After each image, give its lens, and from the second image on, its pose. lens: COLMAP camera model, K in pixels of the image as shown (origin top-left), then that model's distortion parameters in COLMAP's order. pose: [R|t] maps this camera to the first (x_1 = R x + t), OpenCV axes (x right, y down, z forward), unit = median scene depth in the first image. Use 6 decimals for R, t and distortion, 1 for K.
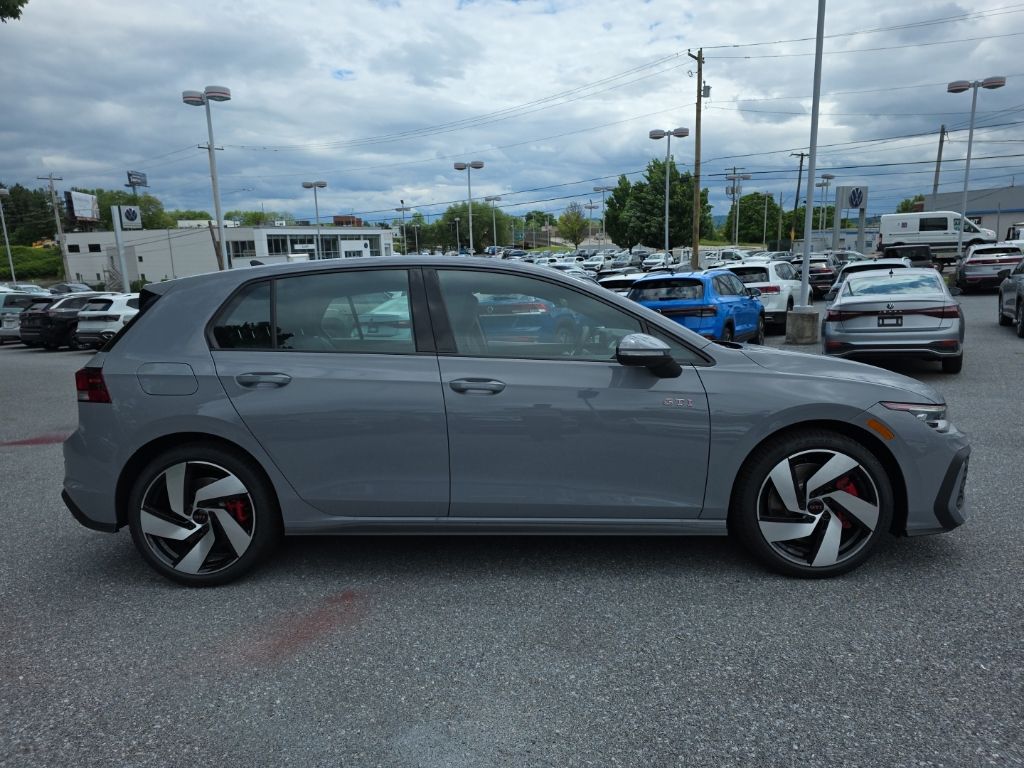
lens RADIAL K [[678.7, 0, 536.5], [0, 678.7, 382.8], [0, 0, 1]] dist [0.067060, -0.070803]
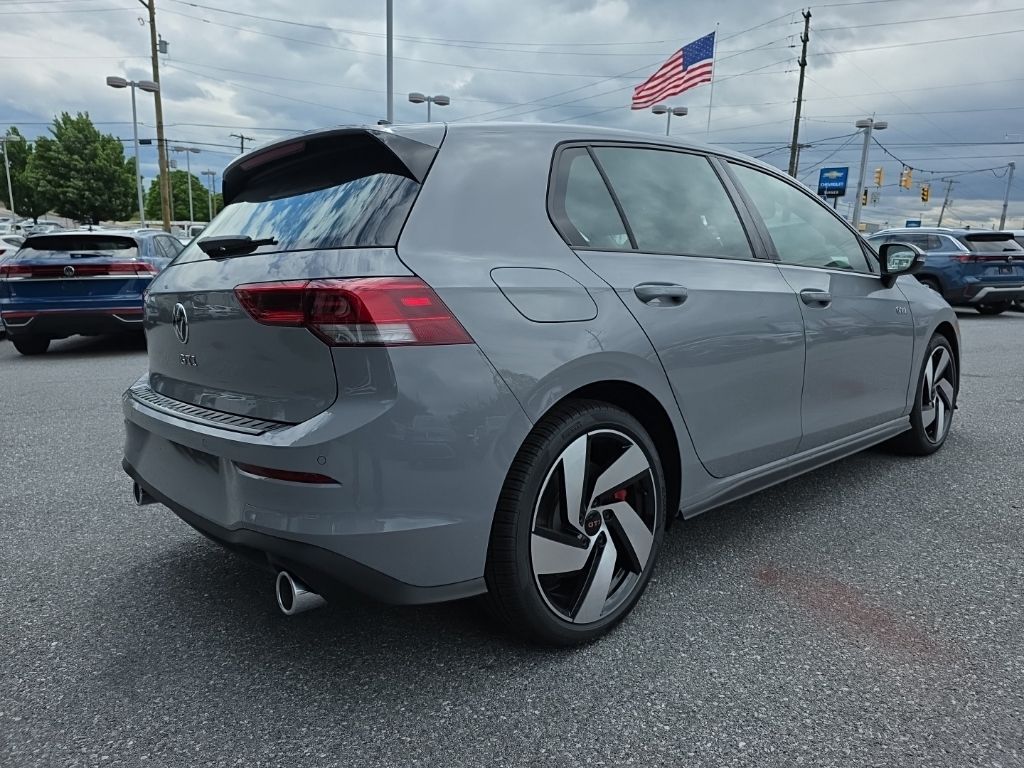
lens RADIAL K [[685.5, 0, 508.6], [0, 685.5, 360.7], [0, 0, 1]] dist [0.063300, -0.070106]
pose [[0.709481, -0.069182, 0.701320, -0.125801], [0.081216, 0.996566, 0.016145, 0.004975], [-0.700029, 0.045504, 0.712664, 0.081603]]
